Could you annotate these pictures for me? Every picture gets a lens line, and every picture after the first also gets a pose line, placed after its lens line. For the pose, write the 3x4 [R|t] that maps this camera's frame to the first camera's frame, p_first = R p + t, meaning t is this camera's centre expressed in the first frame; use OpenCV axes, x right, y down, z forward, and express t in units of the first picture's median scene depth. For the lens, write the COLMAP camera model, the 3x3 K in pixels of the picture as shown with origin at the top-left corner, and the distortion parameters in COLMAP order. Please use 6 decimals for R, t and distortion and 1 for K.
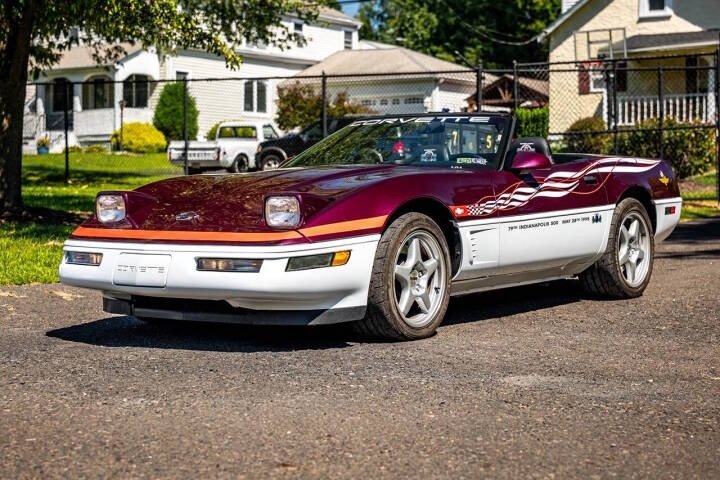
lens RADIAL K [[1423.8, 0, 360.0], [0, 1423.8, 240.0], [0, 0, 1]] dist [-0.000439, 0.019671]
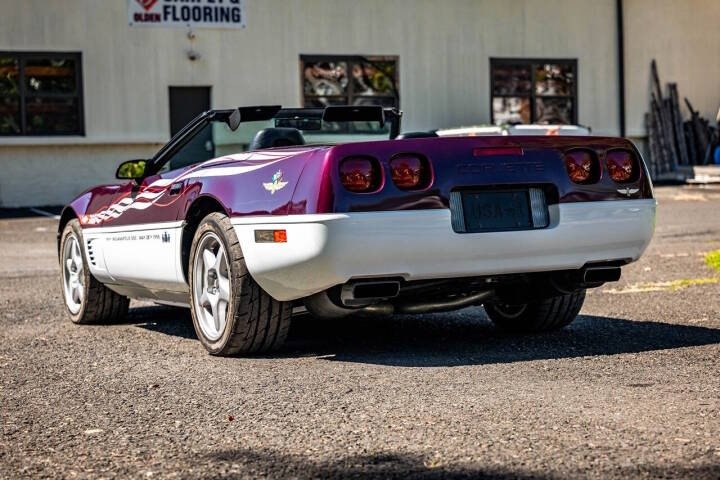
lens RADIAL K [[1423.8, 0, 360.0], [0, 1423.8, 240.0], [0, 0, 1]] dist [-0.000439, 0.019671]
pose [[-0.485705, 0.049828, -0.872701, 0.806428], [-0.003900, 0.998241, 0.059166, -0.061052], [0.874114, 0.032141, -0.484656, 1.480423]]
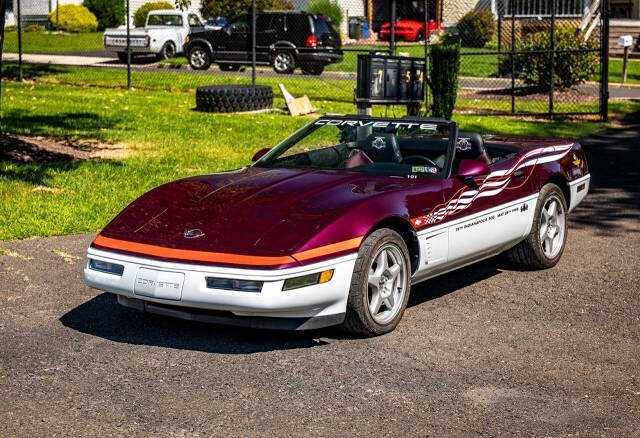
lens RADIAL K [[1273.5, 0, 307.5], [0, 1273.5, 202.4], [0, 0, 1]] dist [0.014689, 0.037905]
pose [[0.999357, 0.003946, 0.035639, -0.052381], [-0.007004, 0.996262, 0.086094, -0.109758], [-0.035166, -0.086289, 0.995649, -0.051735]]
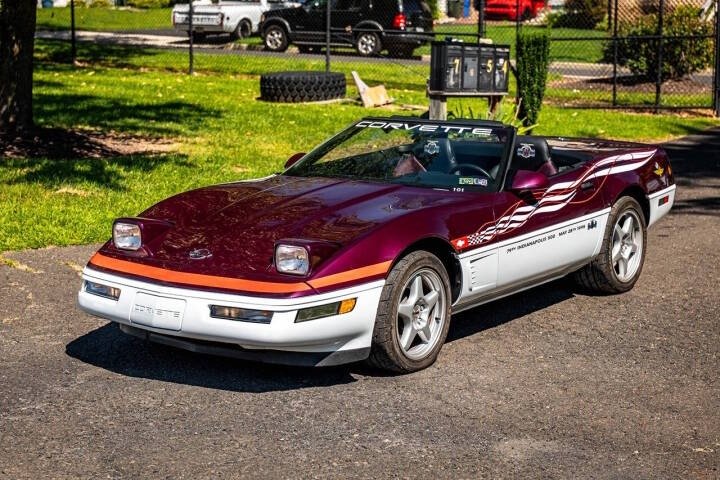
lens RADIAL K [[1395.1, 0, 351.5], [0, 1395.1, 239.9], [0, 0, 1]] dist [0.038529, -0.149715]
pose [[0.999853, 0.016755, -0.003666, -0.005629], [-0.016203, 0.992827, 0.118454, -0.122085], [0.005624, -0.118377, 0.992953, -0.015218]]
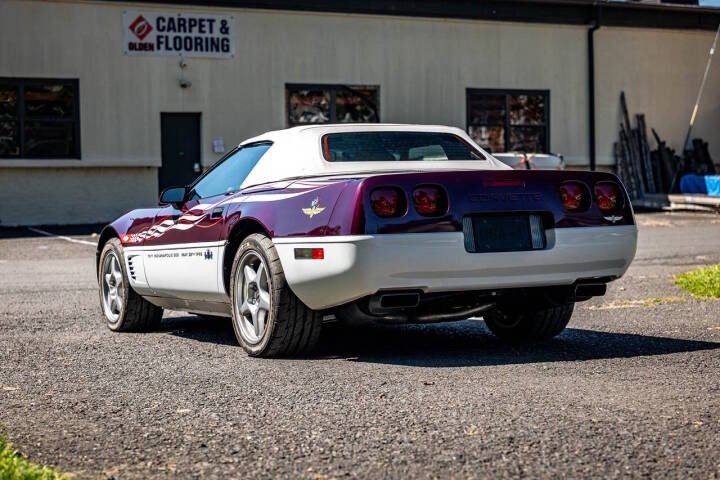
lens RADIAL K [[1395.1, 0, 351.5], [0, 1395.1, 239.9], [0, 0, 1]] dist [0.038529, -0.149715]
pose [[-0.473444, 0.031282, -0.880268, 0.906955], [-0.014303, 0.998964, 0.043193, -0.064249], [0.880708, 0.033040, -0.472507, 1.502178]]
